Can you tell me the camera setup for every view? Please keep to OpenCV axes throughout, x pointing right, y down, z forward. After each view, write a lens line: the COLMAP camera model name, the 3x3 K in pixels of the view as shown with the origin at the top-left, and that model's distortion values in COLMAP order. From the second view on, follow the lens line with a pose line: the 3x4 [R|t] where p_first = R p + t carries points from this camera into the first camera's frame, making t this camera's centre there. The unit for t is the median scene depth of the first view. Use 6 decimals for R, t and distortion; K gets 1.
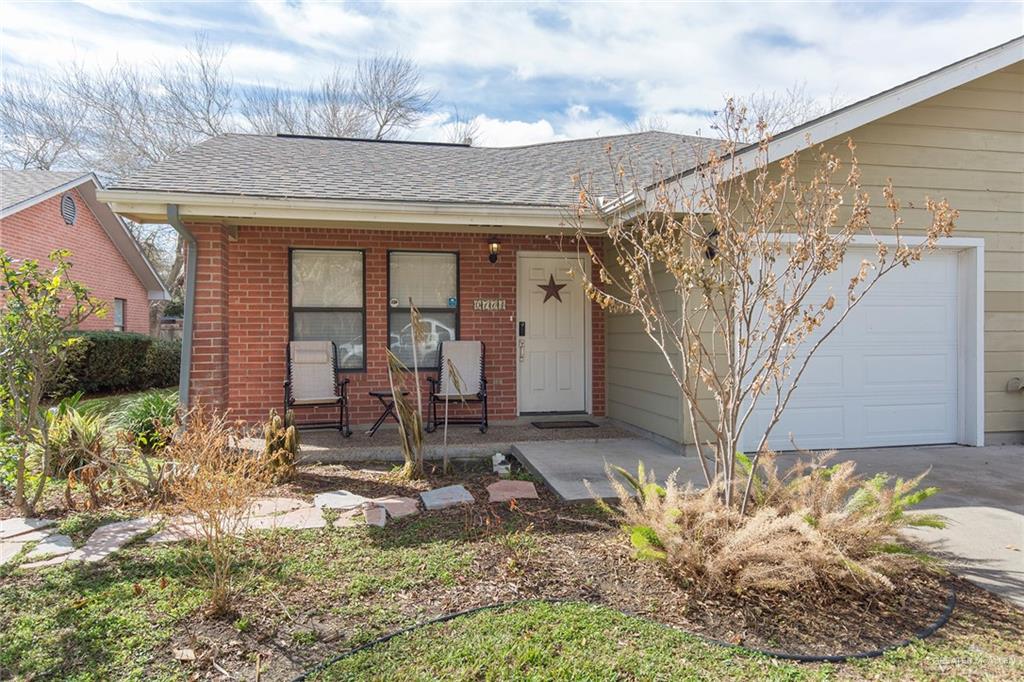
lens RADIAL K [[651.1, 0, 512.0], [0, 651.1, 341.0], [0, 0, 1]] dist [0.004744, 0.000664]
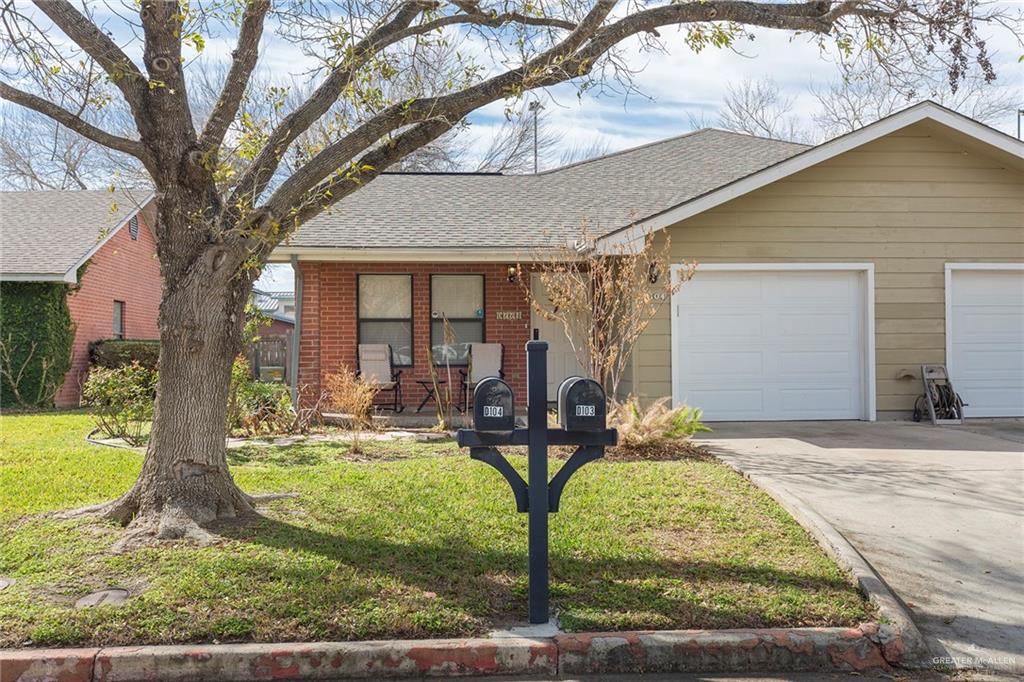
lens RADIAL K [[1039.6, 0, 512.0], [0, 1039.6, 341.0], [0, 0, 1]] dist [-0.005418, -0.001895]
pose [[0.992999, -0.003967, -0.118053, 0.226071], [0.001162, 0.999716, -0.023820, 0.045795], [0.118114, 0.023516, 0.992722, -1.086192]]
